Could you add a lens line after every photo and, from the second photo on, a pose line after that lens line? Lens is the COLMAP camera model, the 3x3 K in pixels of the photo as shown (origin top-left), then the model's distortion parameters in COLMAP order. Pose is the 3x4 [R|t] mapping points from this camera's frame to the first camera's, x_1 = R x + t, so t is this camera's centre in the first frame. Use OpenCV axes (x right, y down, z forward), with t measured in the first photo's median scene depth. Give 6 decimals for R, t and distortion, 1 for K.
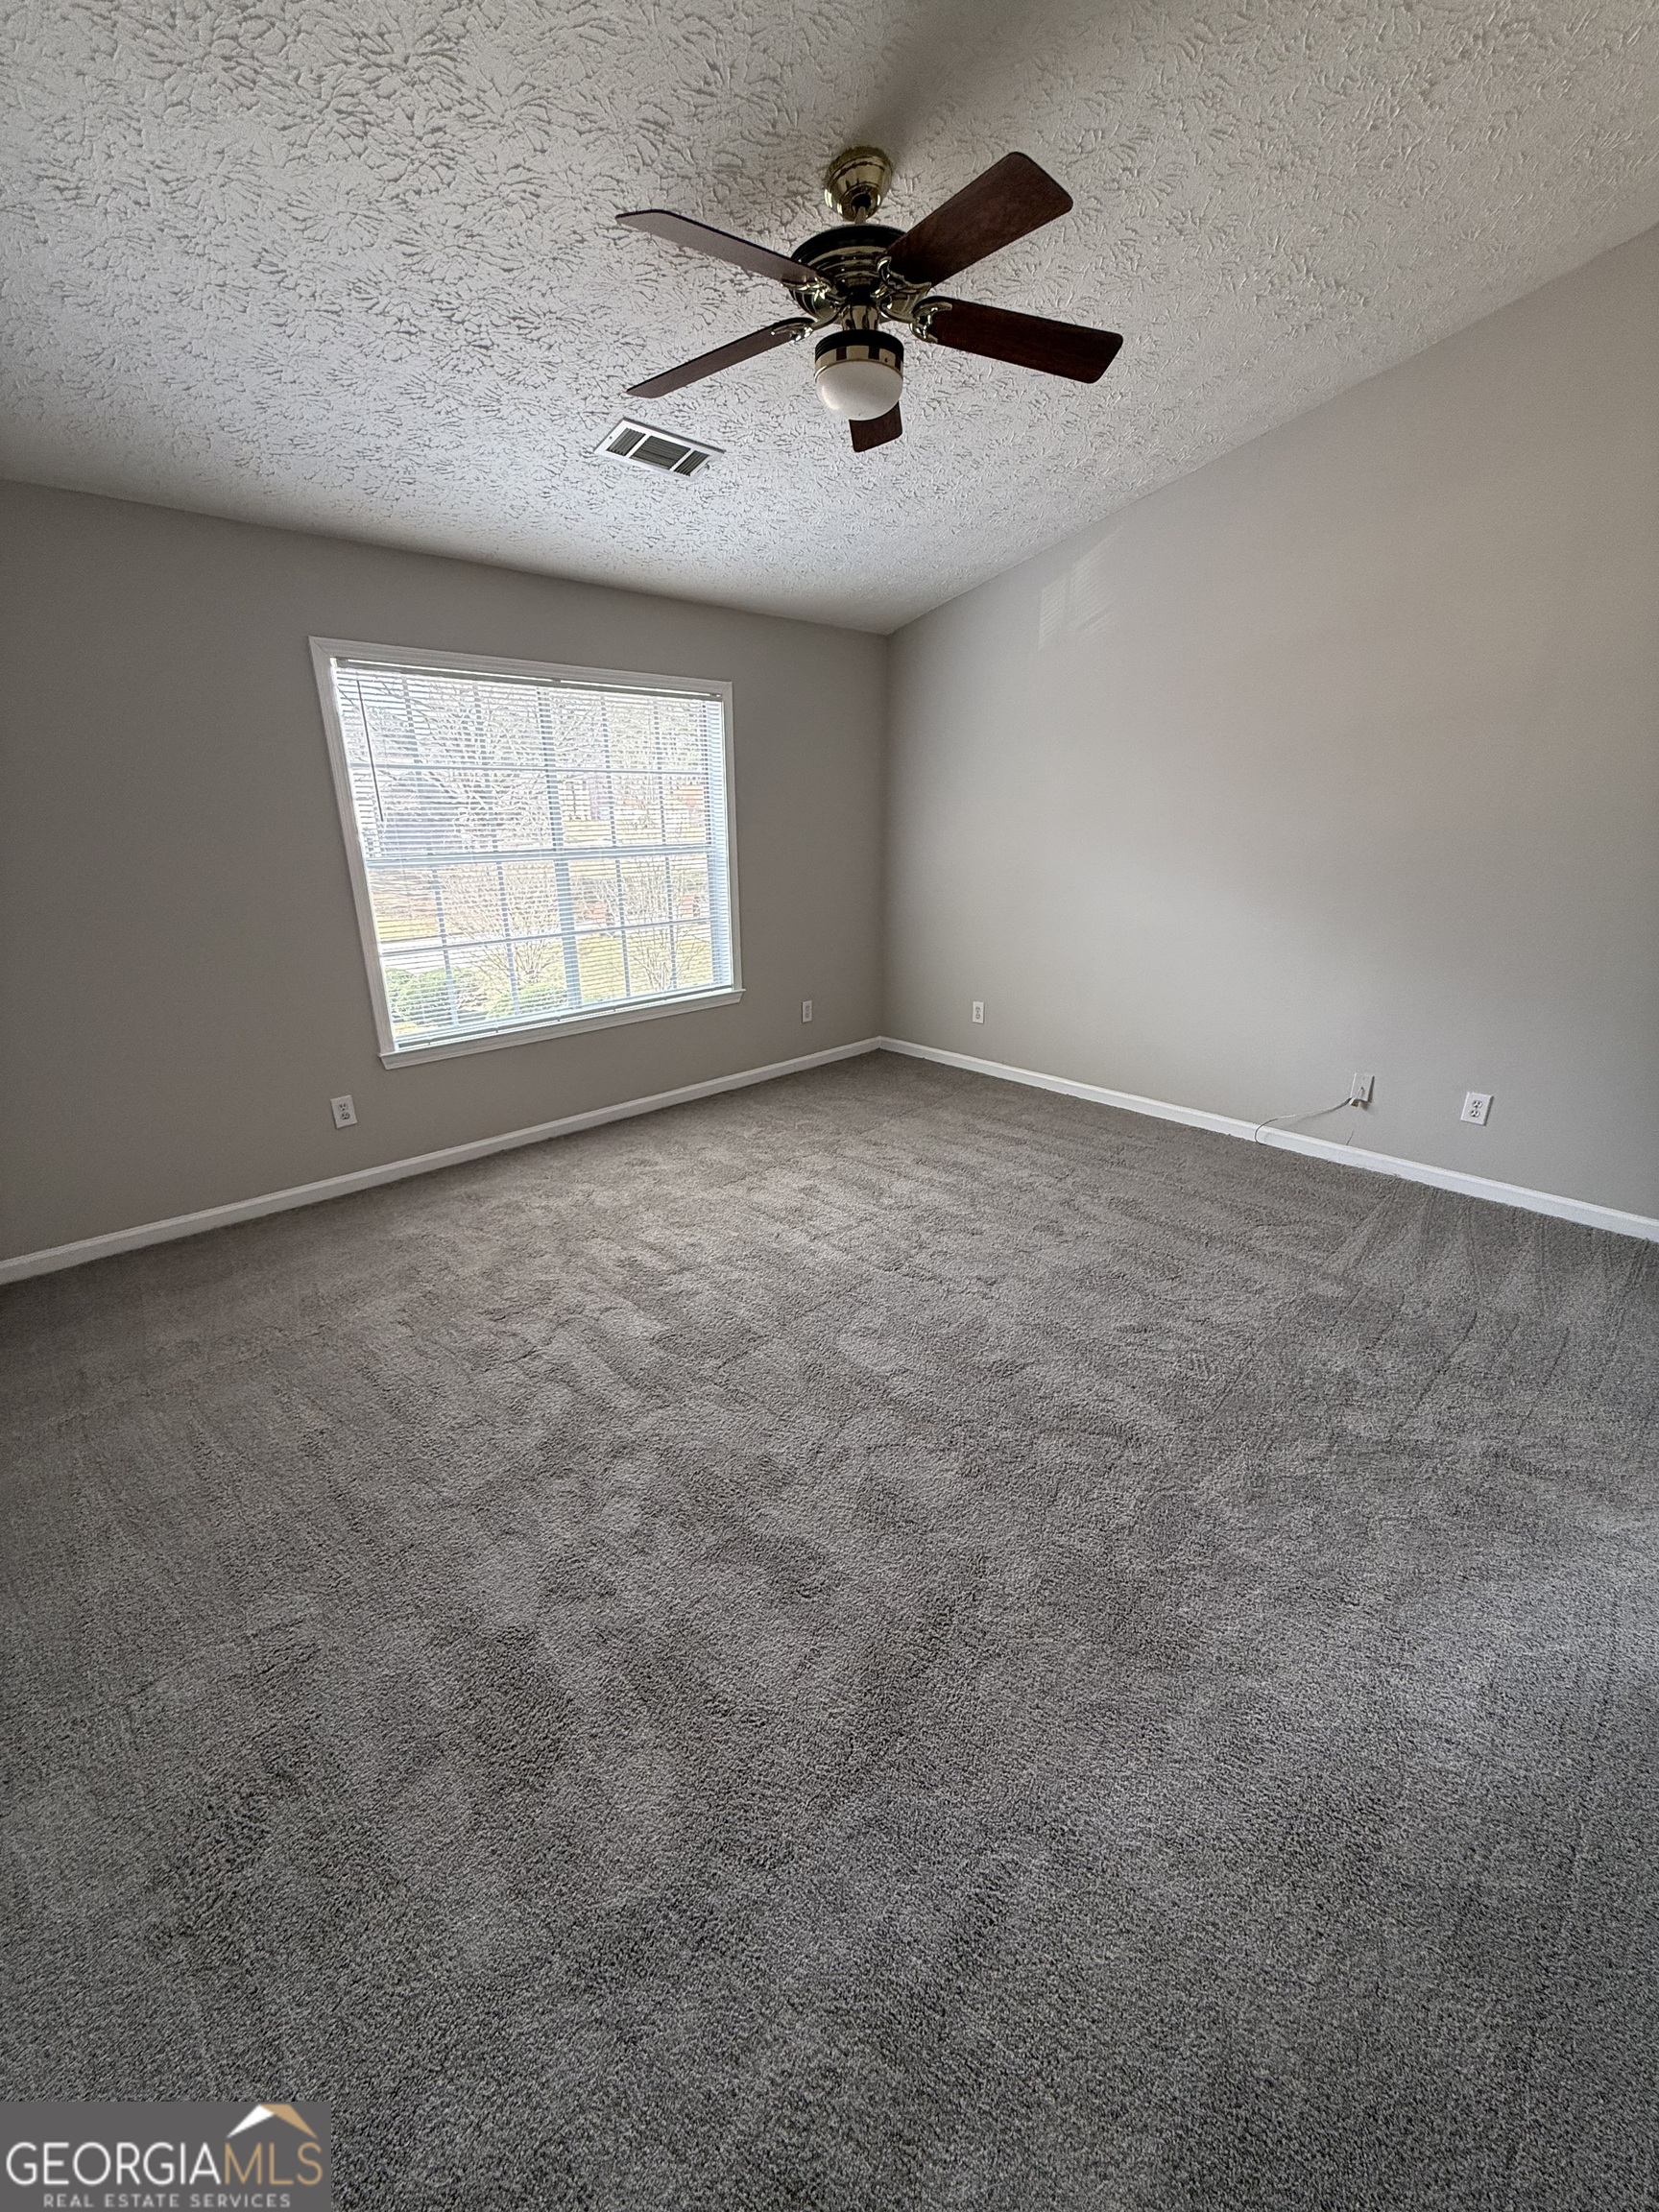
lens RADIAL K [[892.1, 0, 823.4], [0, 892.1, 1105.5], [0, 0, 1]] dist [0.001524, 0.000088]
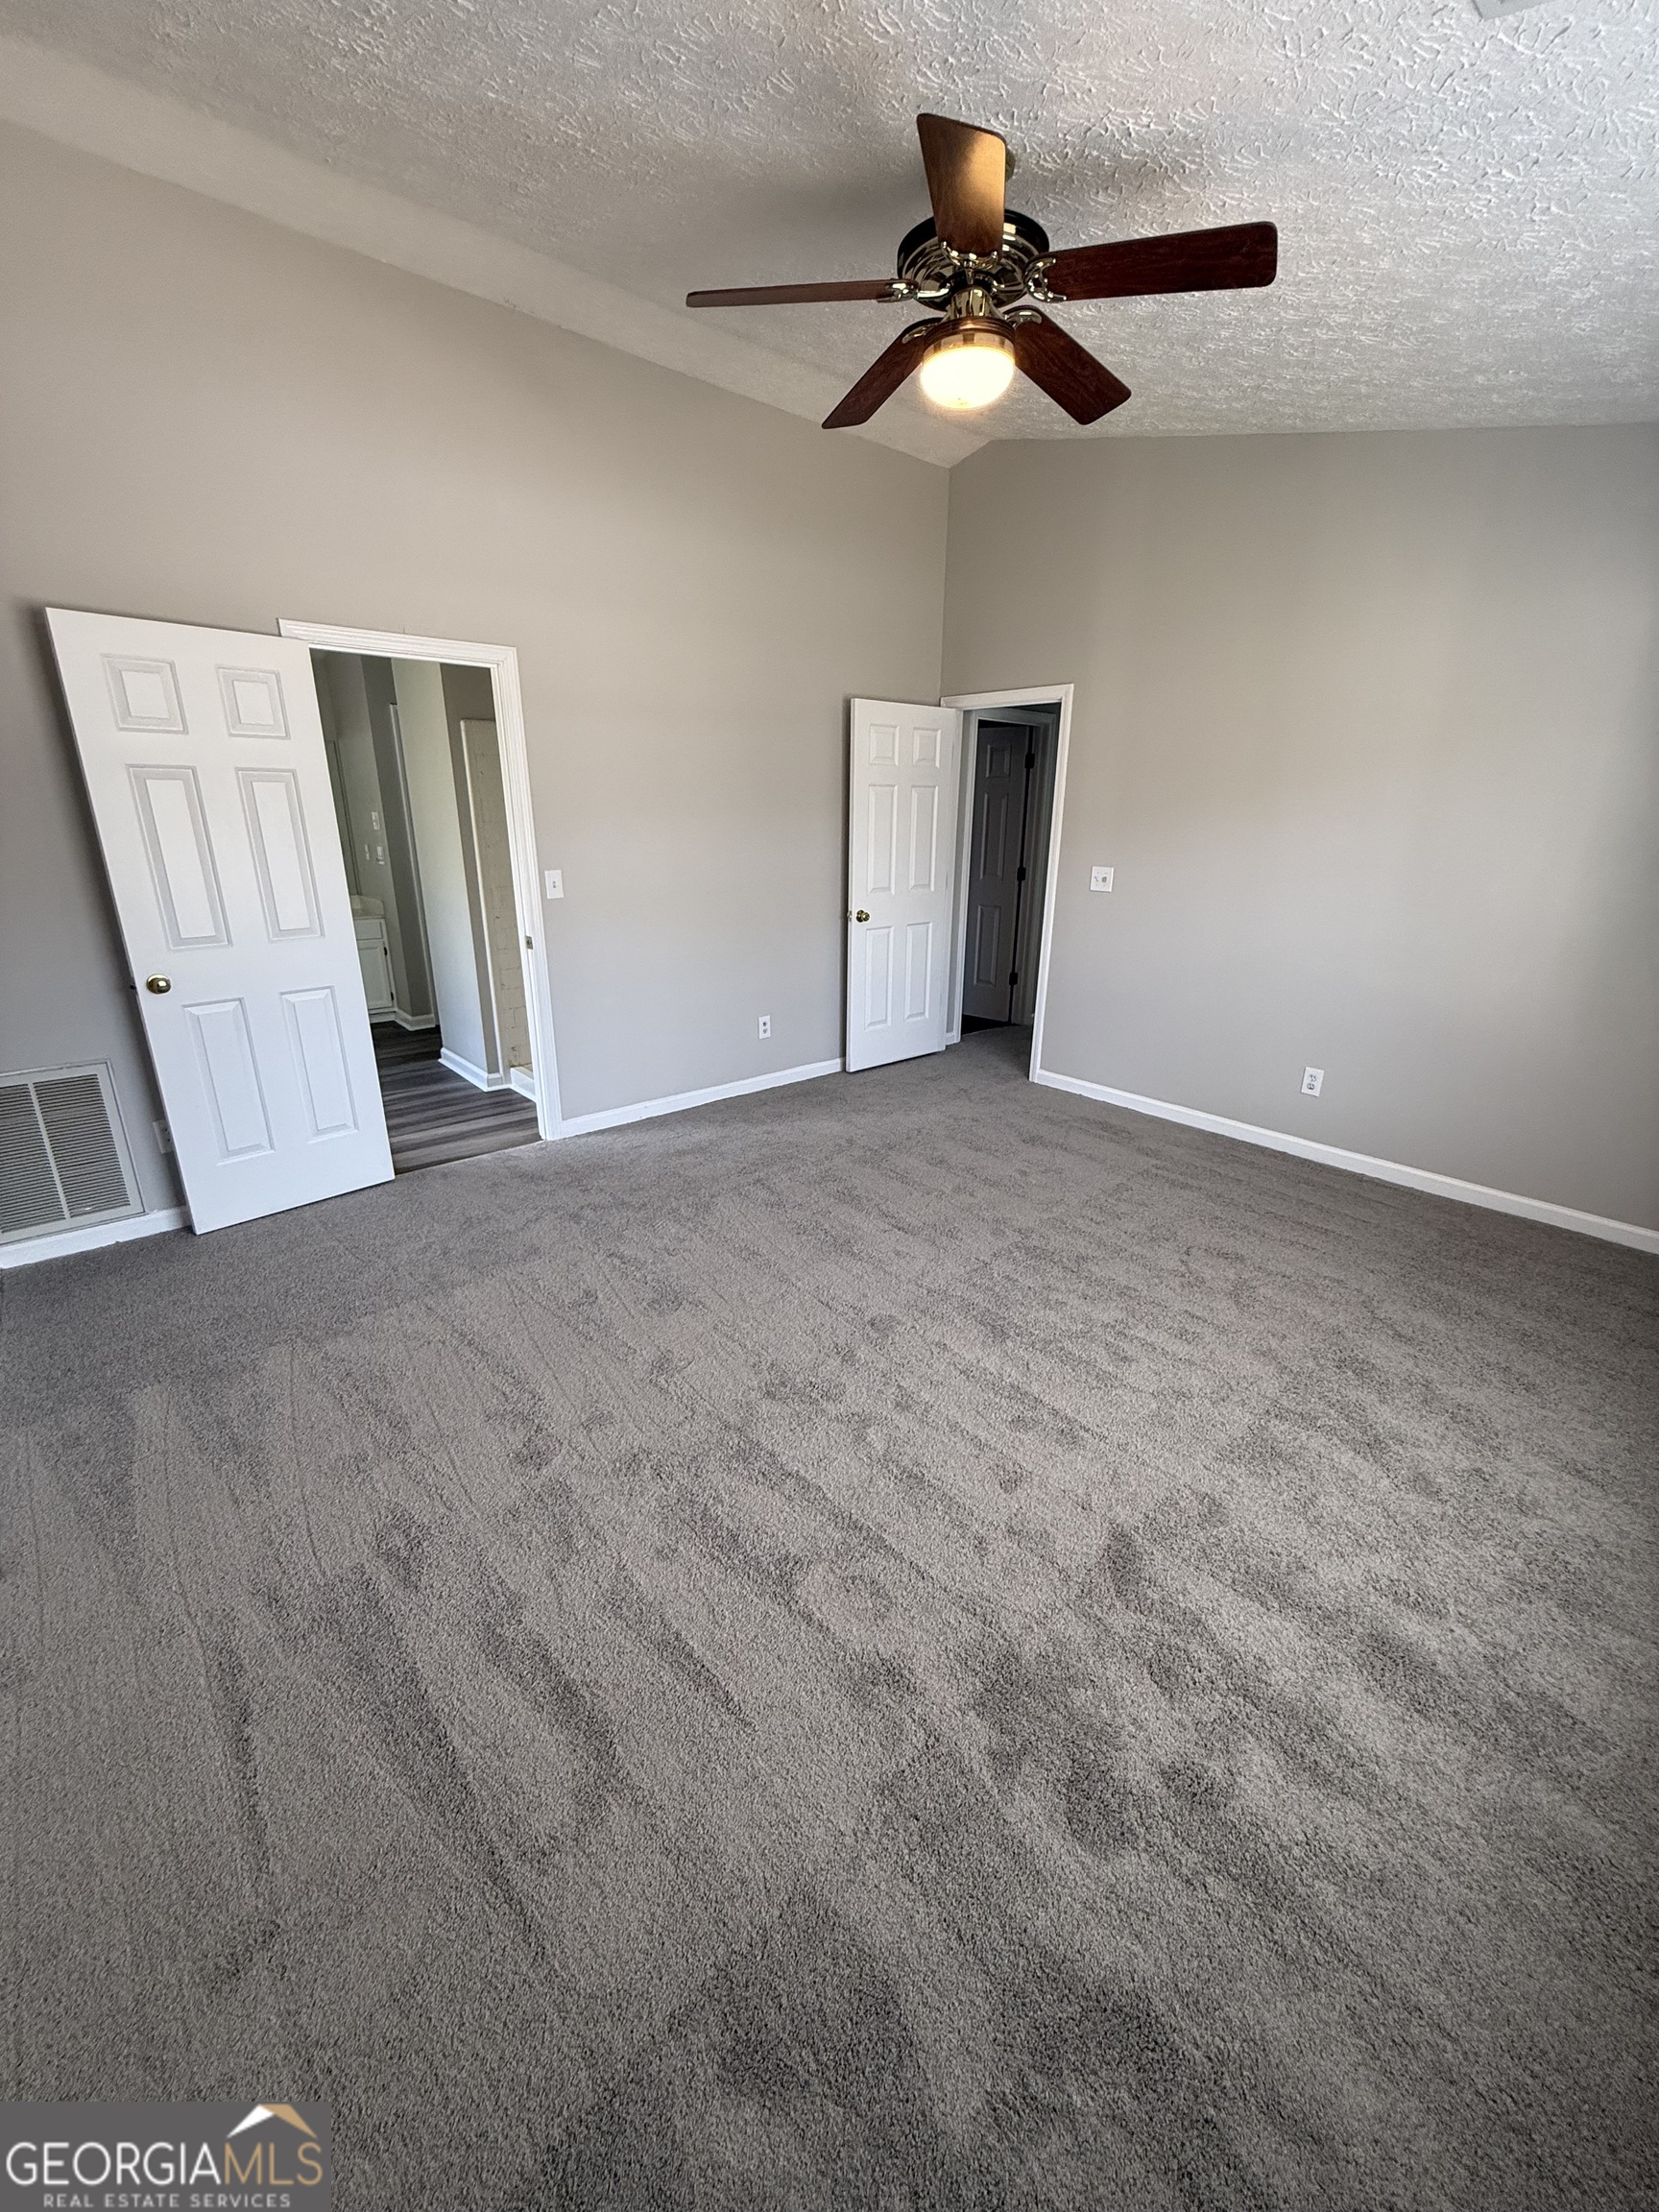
lens RADIAL K [[892.1, 0, 822.7], [0, 892.1, 1107.2], [0, 0, 1]] dist [0.001524, 0.000088]
pose [[-0.998986, -0.010836, 0.043697, 0.147407], [0.017686, 0.798115, 0.602245, -0.800908], [-0.041401, 0.602408, -0.797114, 2.401749]]
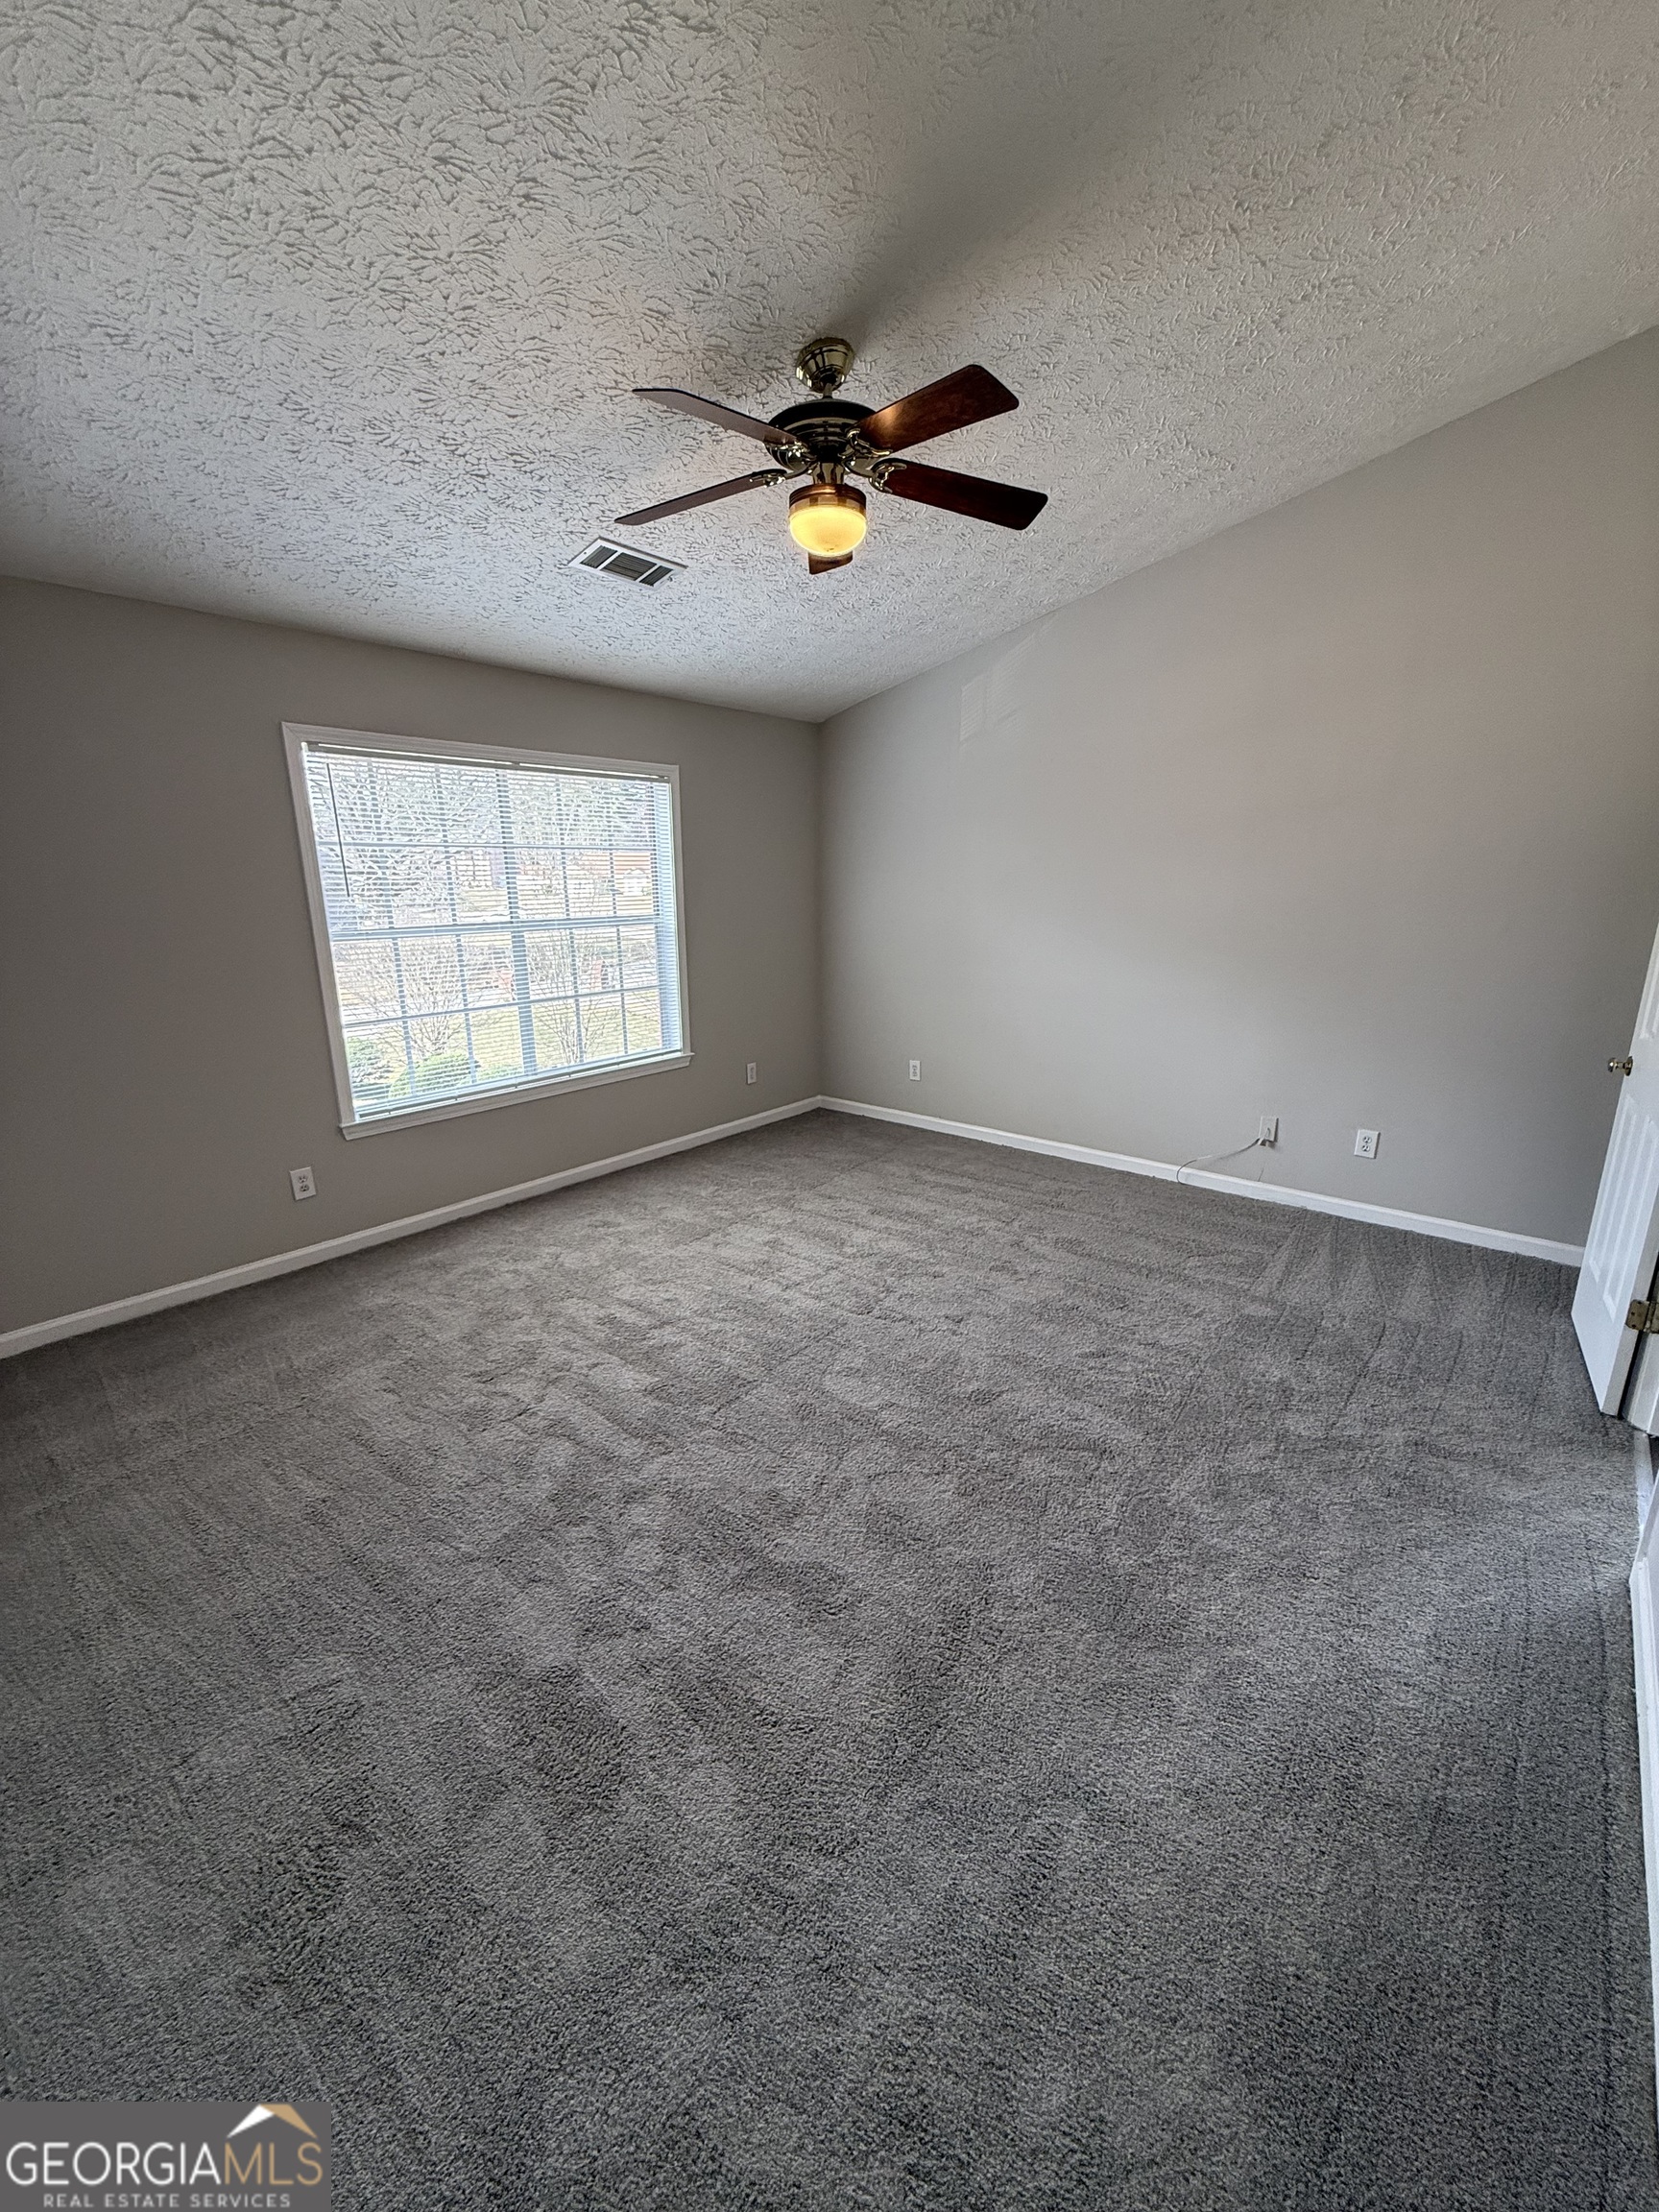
lens RADIAL K [[892.1, 0, 825.6], [0, 892.1, 1105.8], [0, 0, 1]] dist [0.001524, 0.000088]
pose [[0.994327, -0.027007, 0.102877, -0.106097], [0.034055, 0.997146, -0.067382, 0.013250], [-0.100764, 0.070504, 0.992409, -0.089872]]
